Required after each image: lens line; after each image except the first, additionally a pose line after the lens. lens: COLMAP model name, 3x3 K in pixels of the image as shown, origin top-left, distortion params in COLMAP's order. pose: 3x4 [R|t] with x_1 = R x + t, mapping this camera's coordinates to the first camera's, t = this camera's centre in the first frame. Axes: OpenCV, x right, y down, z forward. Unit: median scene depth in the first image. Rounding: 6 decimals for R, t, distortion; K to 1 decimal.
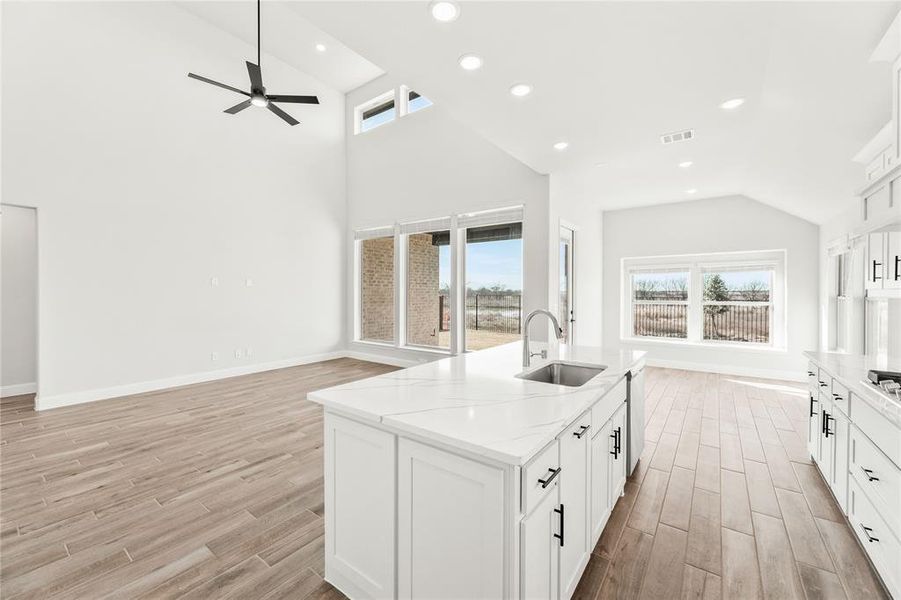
lens RADIAL K [[365.9, 0, 452.4], [0, 365.9, 297.0], [0, 0, 1]] dist [0.002048, 0.000175]
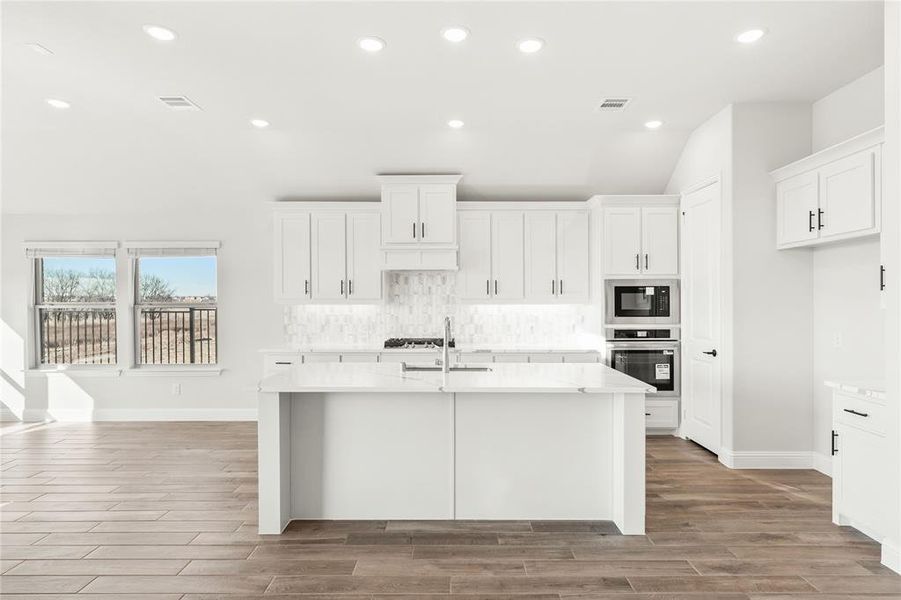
lens RADIAL K [[492.5, 0, 456.7], [0, 492.5, 298.9], [0, 0, 1]] dist [0.004433, 0.002737]
pose [[-0.594093, -0.000182, 0.804396, -0.386324], [0.005916, 0.999972, 0.004596, -0.012223], [-0.804374, 0.007489, -0.594076, 0.735202]]
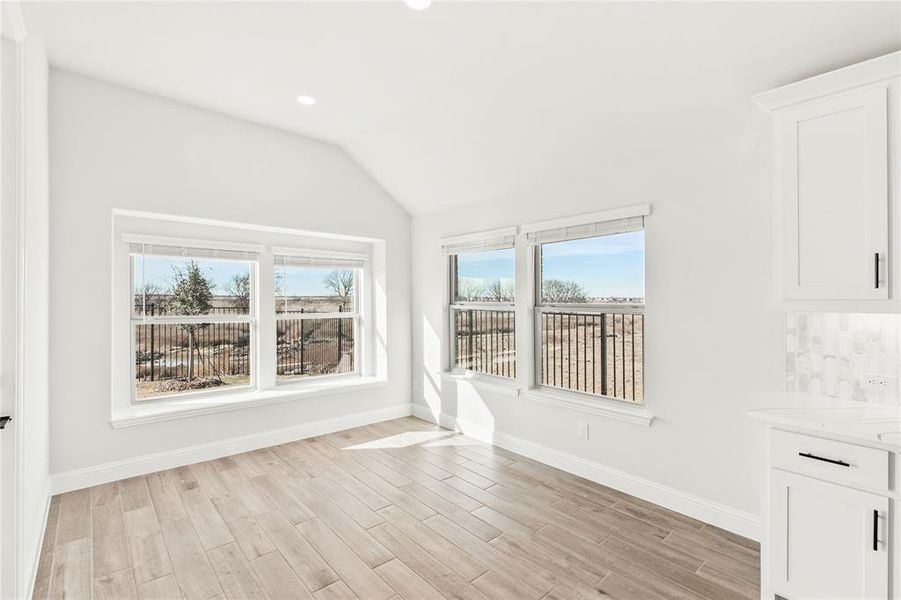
lens RADIAL K [[407.9, 0, 448.2], [0, 407.9, 298.5], [0, 0, 1]] dist [0.005472, 0.000370]
pose [[0.210391, 0.001821, 0.977616, 0.135422], [0.002608, 0.999994, -0.002423, -0.010941], [-0.977614, 0.003059, 0.210385, 0.666746]]
